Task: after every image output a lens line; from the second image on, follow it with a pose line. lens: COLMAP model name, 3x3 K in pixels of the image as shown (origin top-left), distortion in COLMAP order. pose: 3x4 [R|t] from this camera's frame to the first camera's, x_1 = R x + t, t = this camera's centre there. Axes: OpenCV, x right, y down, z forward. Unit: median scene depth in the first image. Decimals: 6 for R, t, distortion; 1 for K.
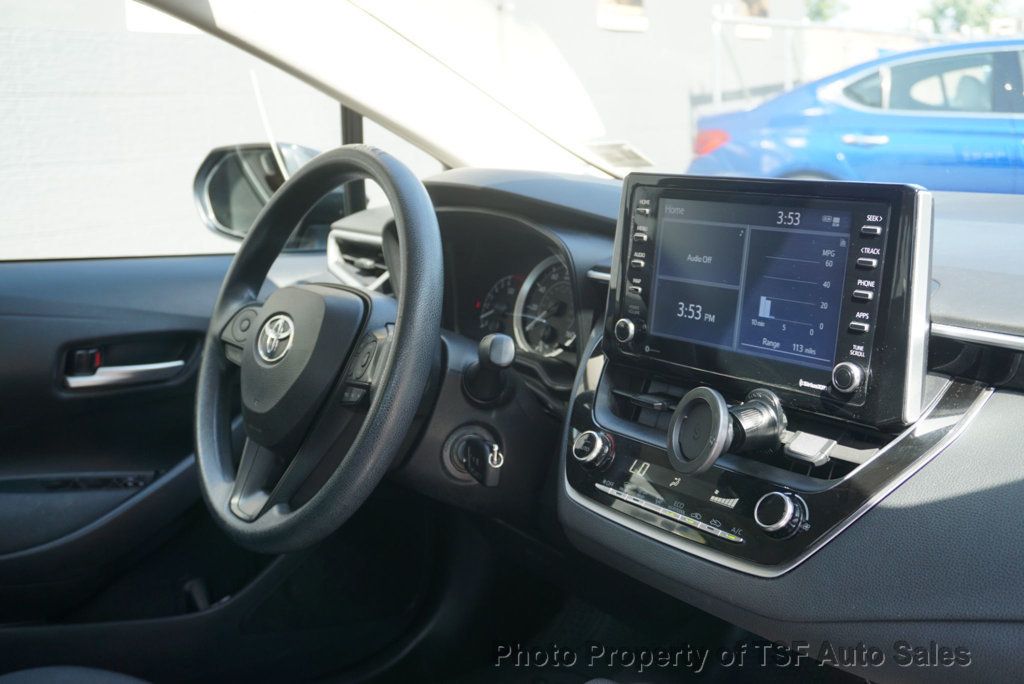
lens RADIAL K [[1089.4, 0, 510.3], [0, 1089.4, 342.8], [0, 0, 1]] dist [0.008132, 0.000000]
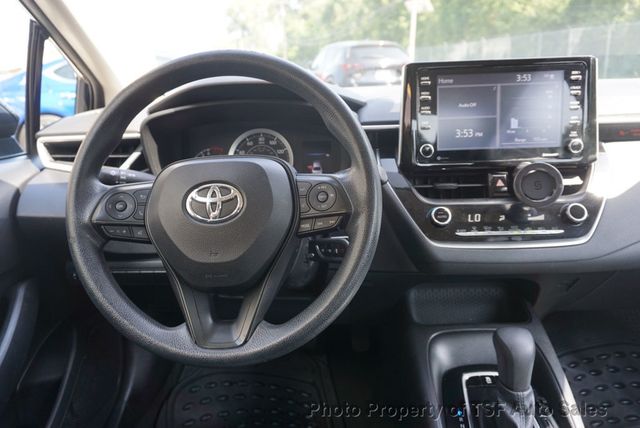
lens RADIAL K [[479.2, 0, 318.4], [0, 479.2, 210.9], [0, 0, 1]] dist [-0.015835, -0.001384]
pose [[0.639247, -0.217502, 0.737602, -0.707383], [0.183425, 0.974609, 0.128423, -0.055741], [-0.746806, 0.053201, 0.662911, 0.699925]]
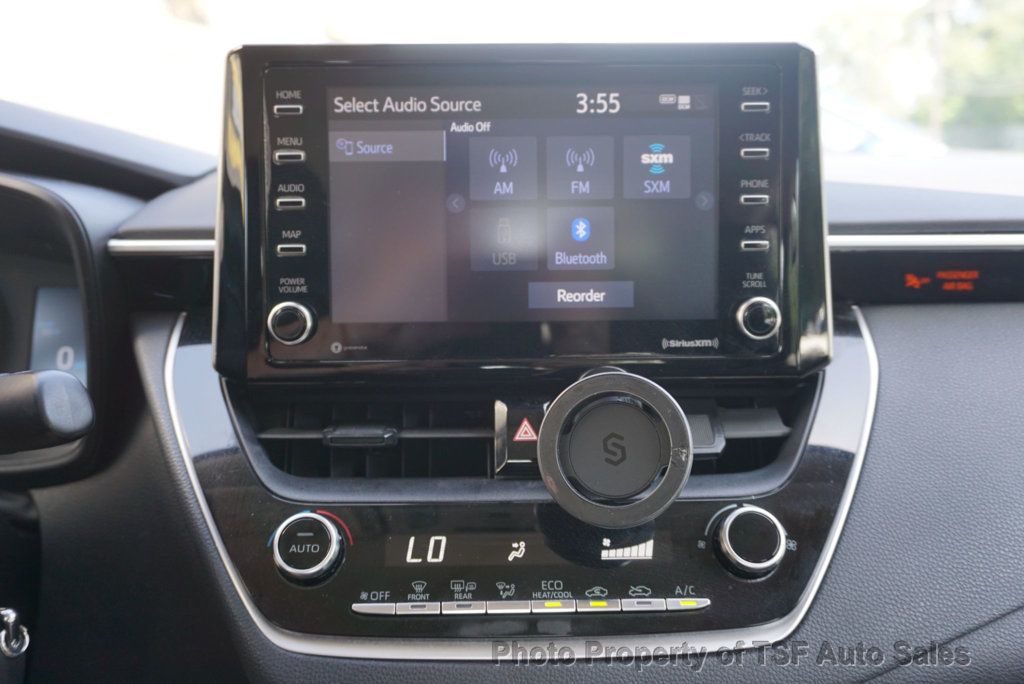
lens RADIAL K [[897.7, 0, 515.2], [0, 897.7, 336.2], [0, 0, 1]] dist [-0.012963, -0.054408]
pose [[0.587289, -0.134281, 0.798160, -0.224264], [0.161392, 0.985766, 0.047091, -0.008693], [-0.793123, 0.101161, 0.600602, 0.722448]]
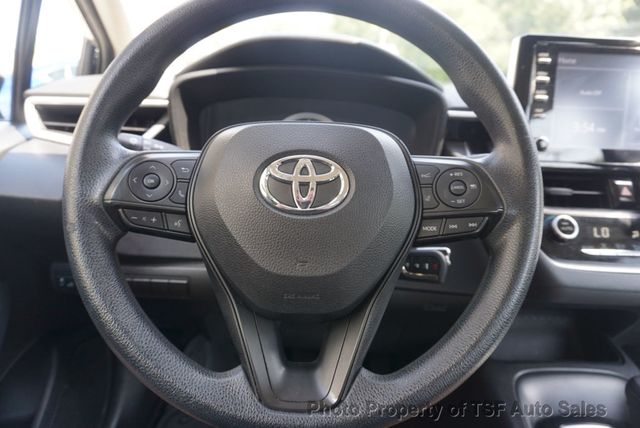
lens RADIAL K [[422.1, 0, 315.6], [0, 422.1, 211.7], [0, 0, 1]] dist [-0.010709, 0.001326]
pose [[0.589855, -0.151366, 0.793195, -0.599095], [0.113489, 0.988064, 0.104157, -0.018342], [-0.799494, 0.028582, 0.599994, 1.035983]]
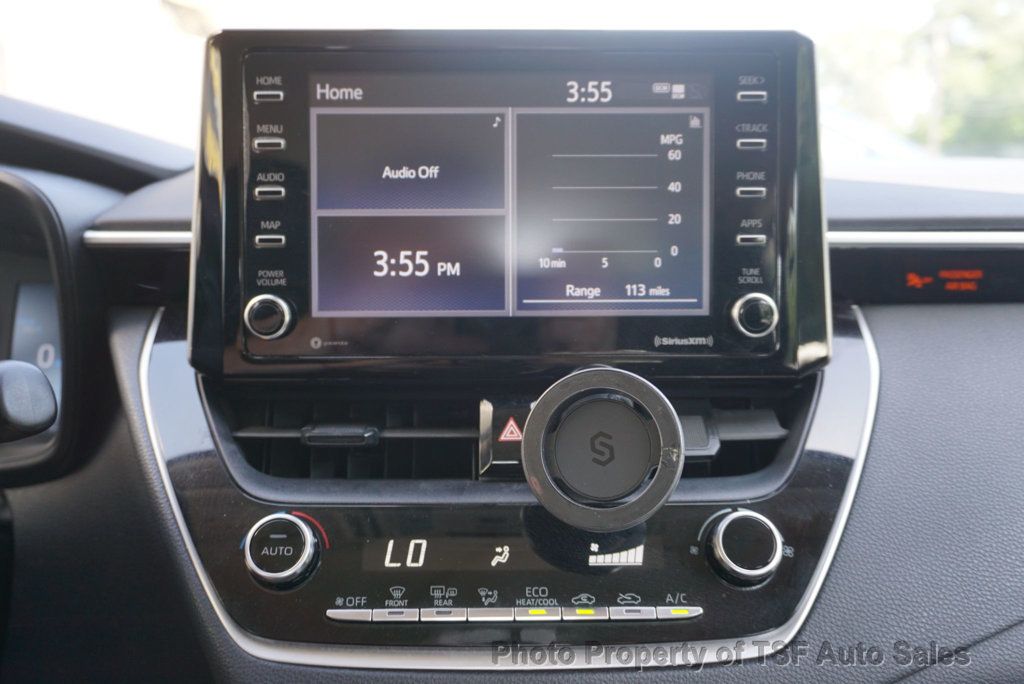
lens RADIAL K [[897.7, 0, 512.7], [0, 897.7, 333.1], [0, 0, 1]] dist [-0.012963, -0.054408]
pose [[0.589773, -0.118206, 0.798871, -0.204877], [0.154343, 0.987493, 0.032171, 0.001442], [-0.792683, 0.104326, 0.600641, 0.729571]]
